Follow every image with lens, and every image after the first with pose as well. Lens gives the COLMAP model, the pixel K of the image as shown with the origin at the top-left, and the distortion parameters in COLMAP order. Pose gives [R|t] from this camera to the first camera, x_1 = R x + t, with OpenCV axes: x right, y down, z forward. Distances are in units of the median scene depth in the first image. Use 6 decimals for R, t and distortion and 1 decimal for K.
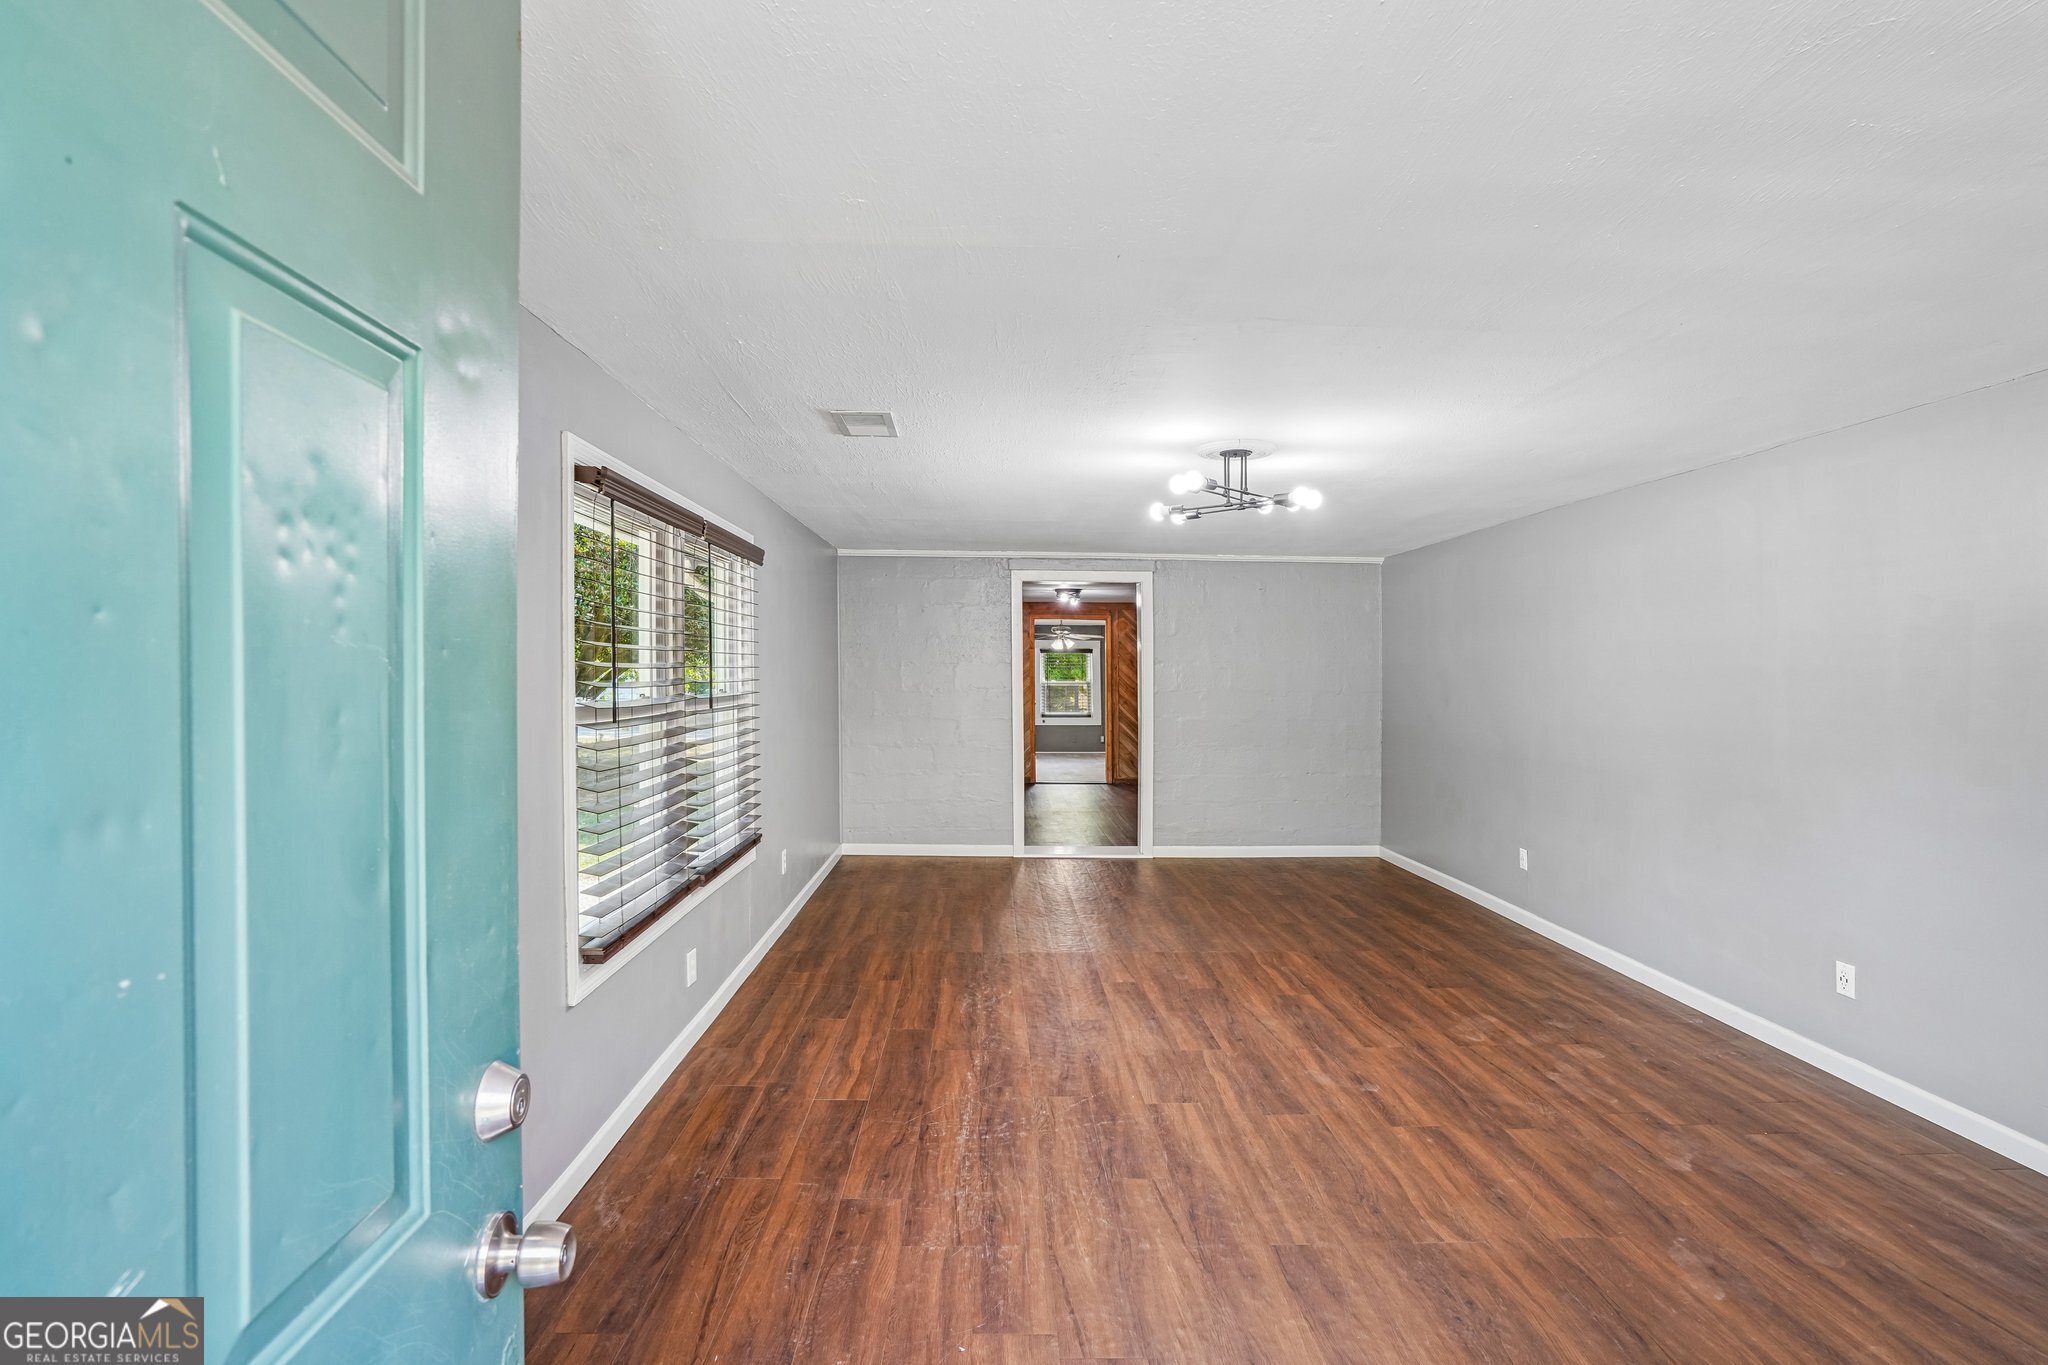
lens RADIAL K [[969.3, 0, 996.7], [0, 969.3, 681.5], [0, 0, 1]] dist [-0.054324, 0.017632]
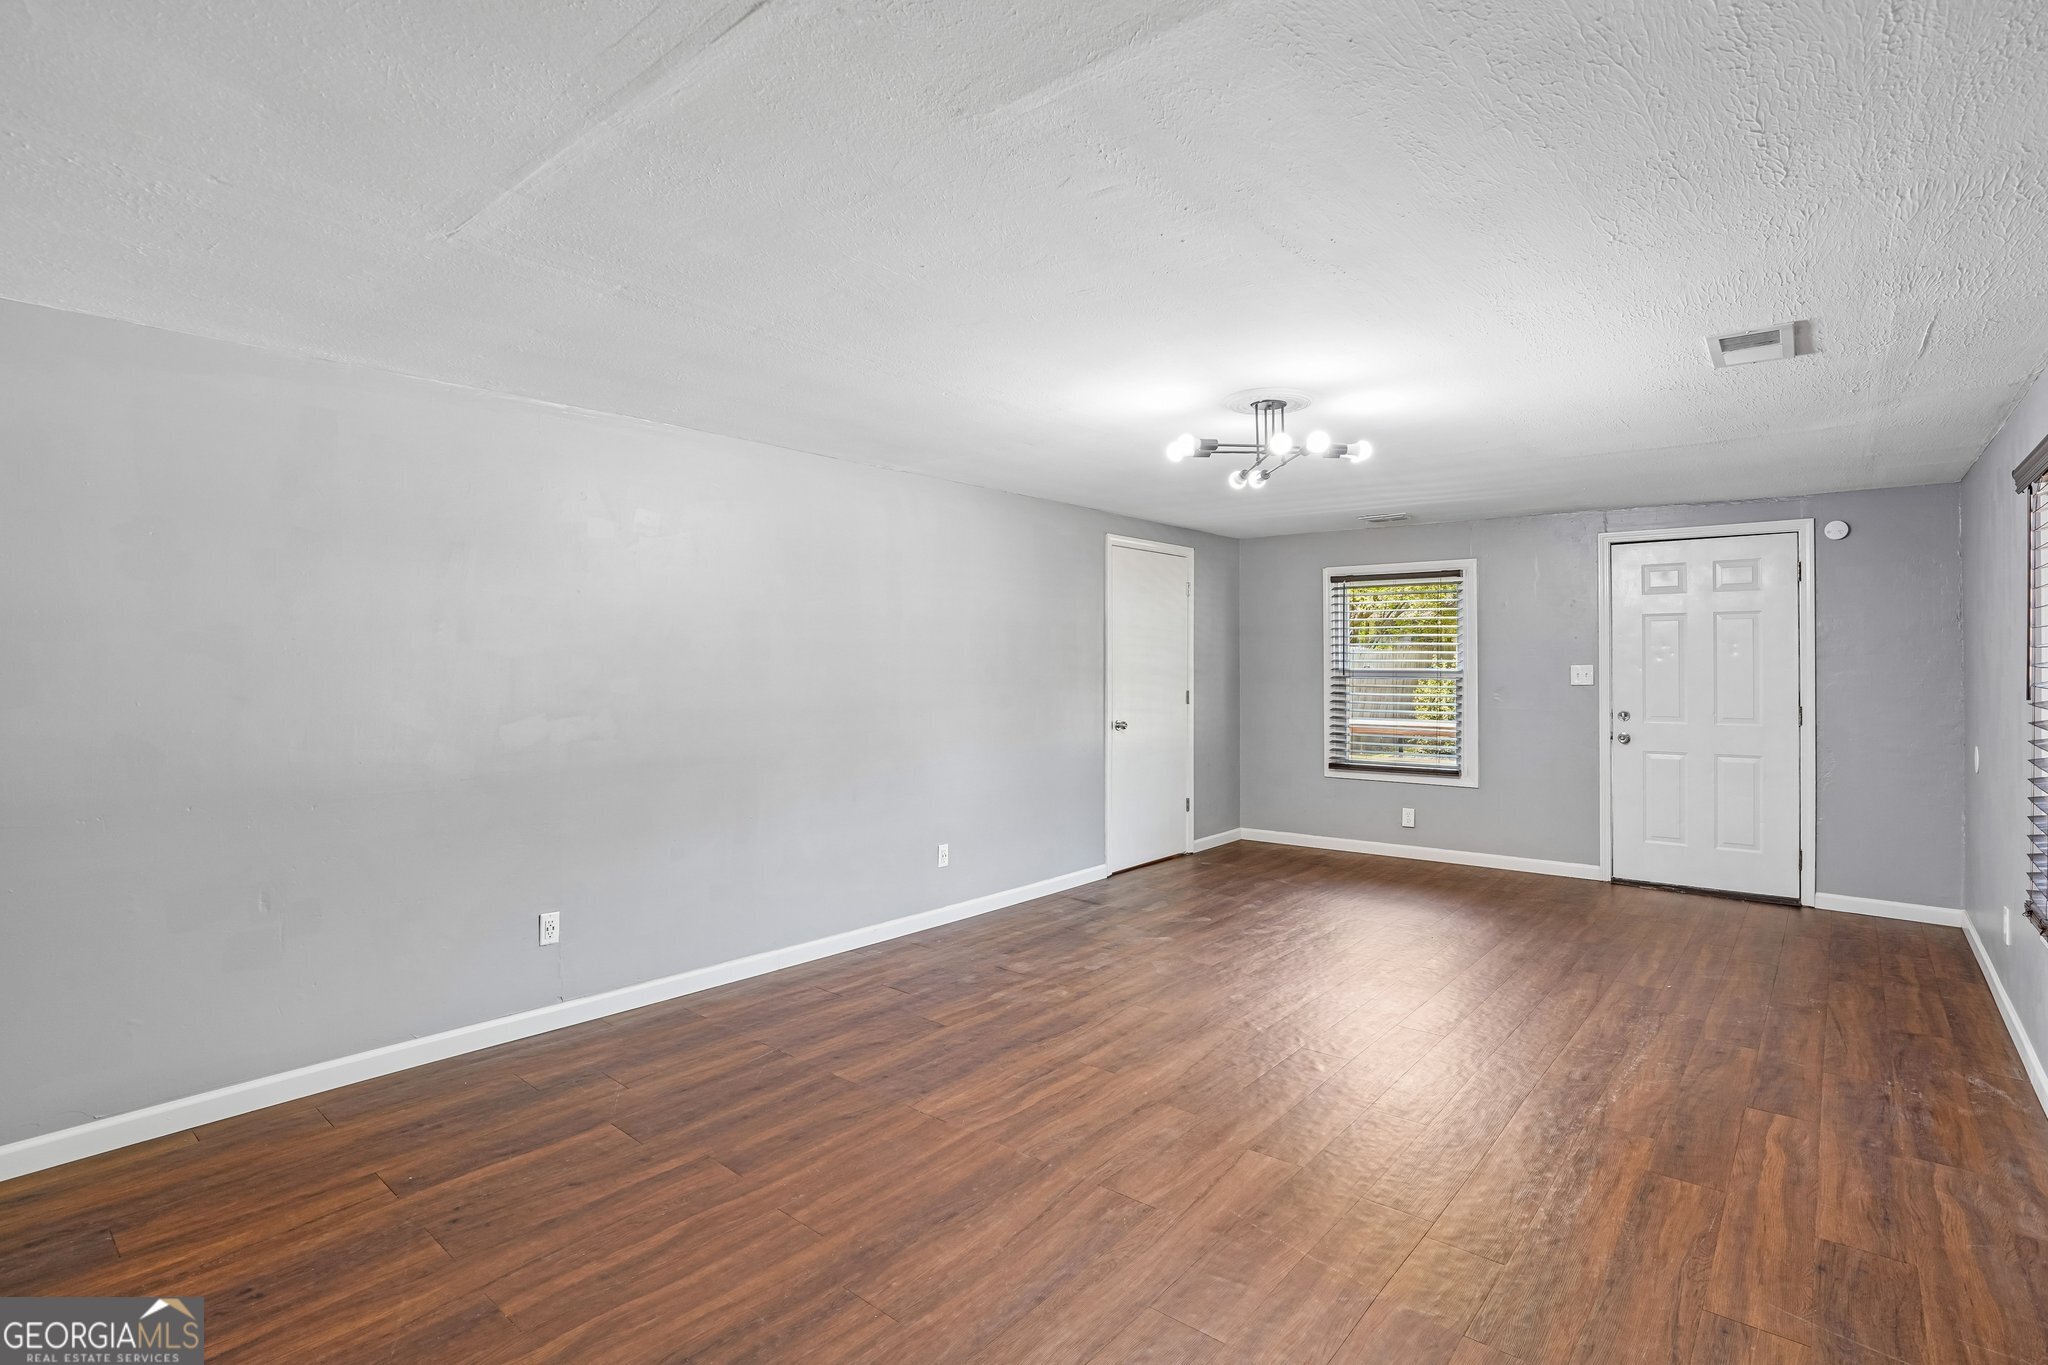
lens RADIAL K [[969.3, 0, 1043.4], [0, 969.3, 652.2], [0, 0, 1]] dist [-0.054324, 0.017632]
pose [[-0.762777, -0.002387, 0.646657, -0.180897], [-0.001098, 0.999997, 0.002396, -0.005272], [-0.646661, 0.001118, -0.762777, 1.918985]]
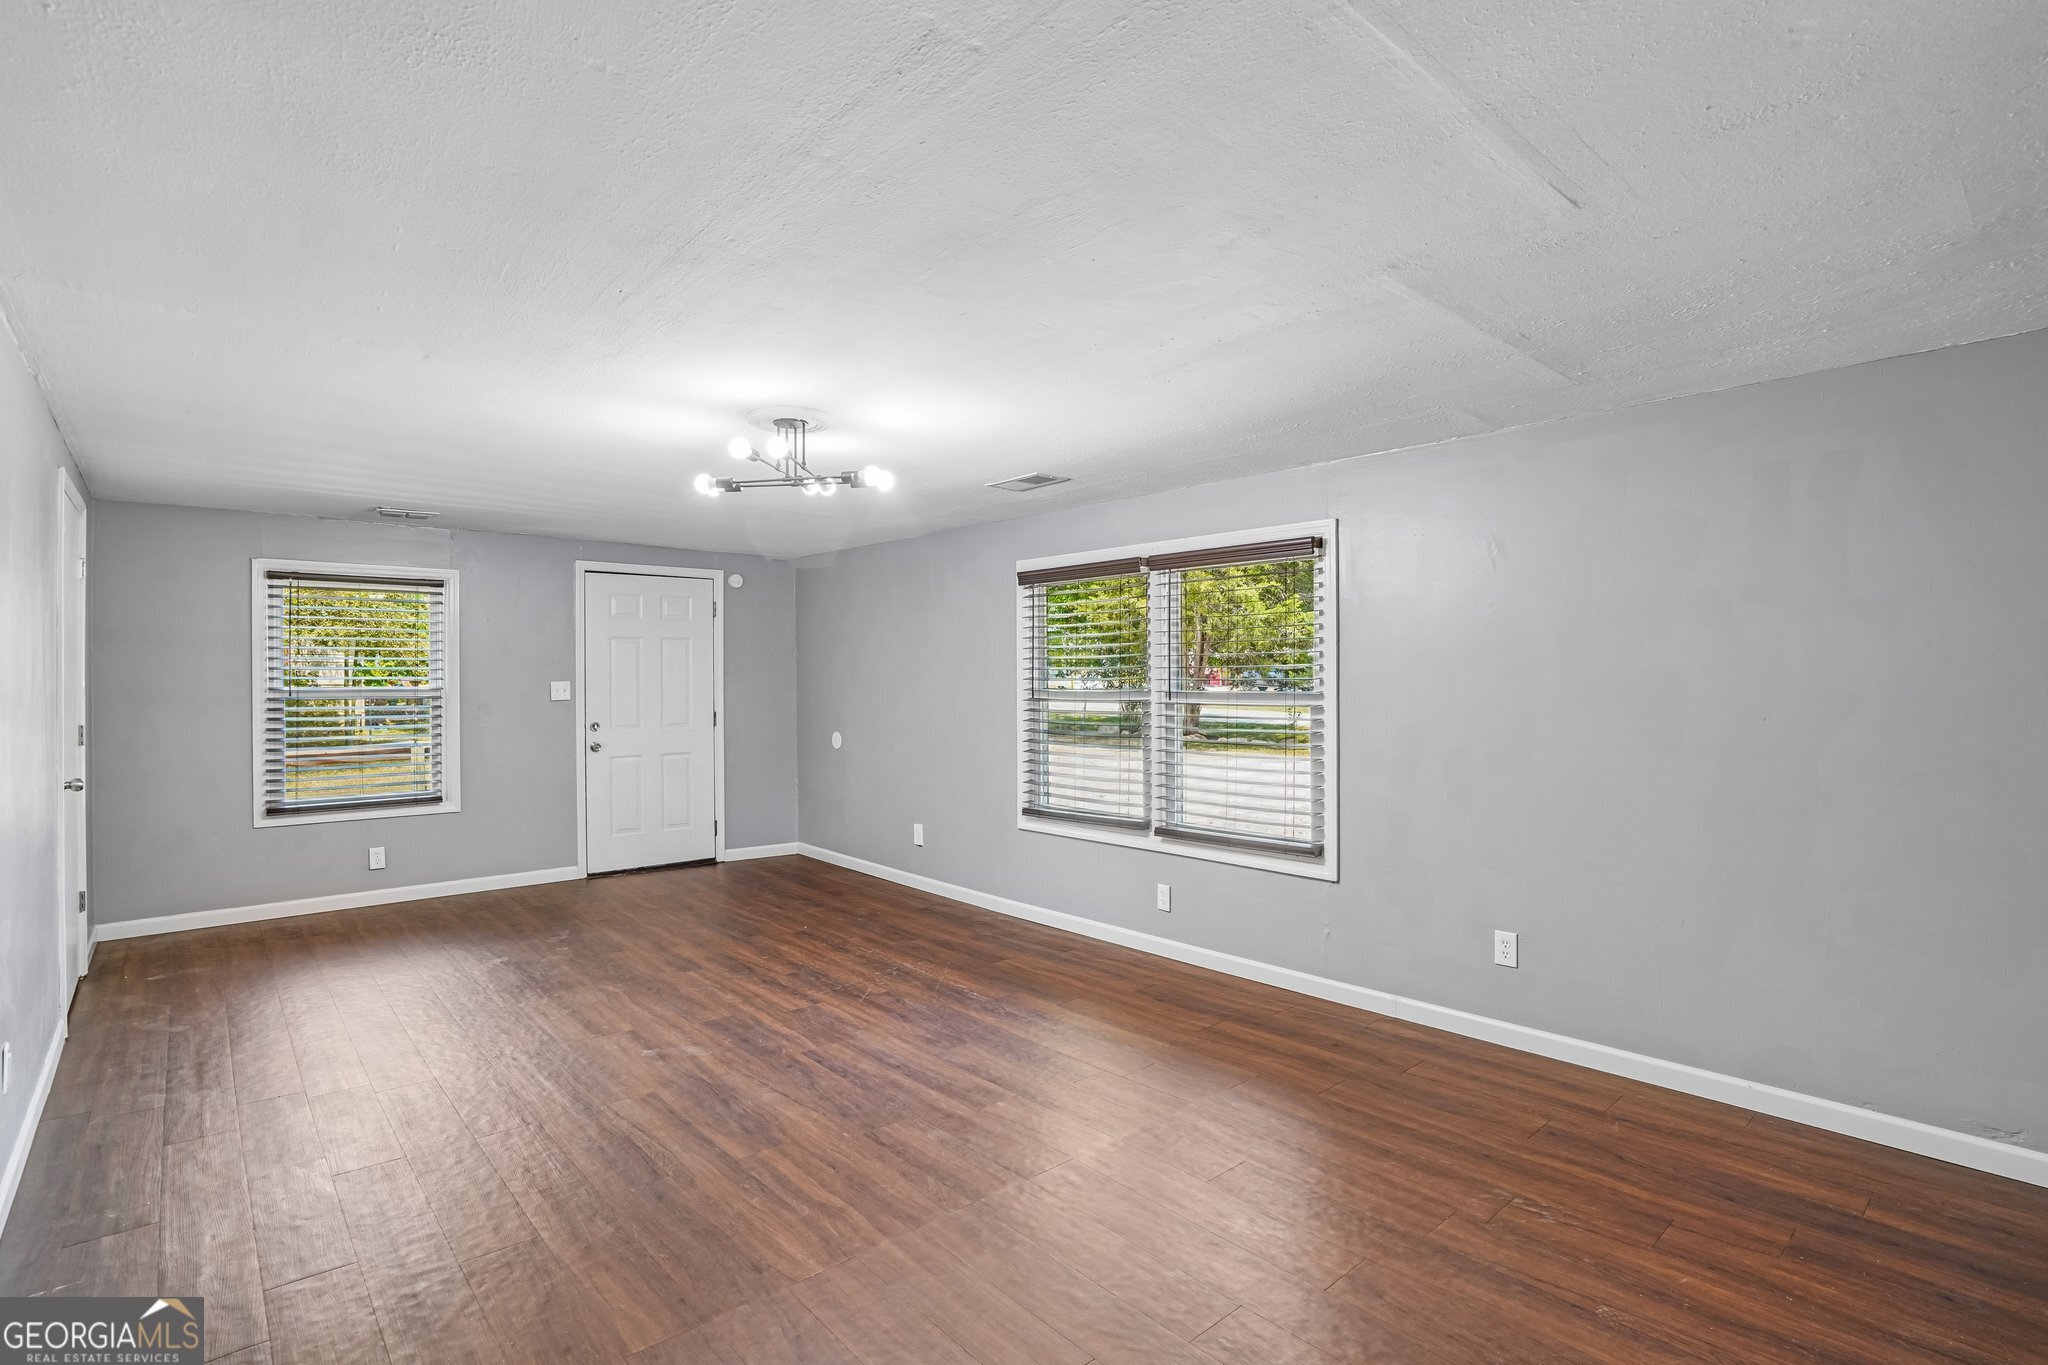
lens RADIAL K [[969.3, 0, 955.8], [0, 969.3, 667.4], [0, 0, 1]] dist [-0.054324, 0.017632]
pose [[-0.789885, -0.011868, -0.613141, 0.724861], [-0.008799, 0.999929, -0.008020, 0.001764], [0.613192, -0.000939, -0.789933, 1.903763]]
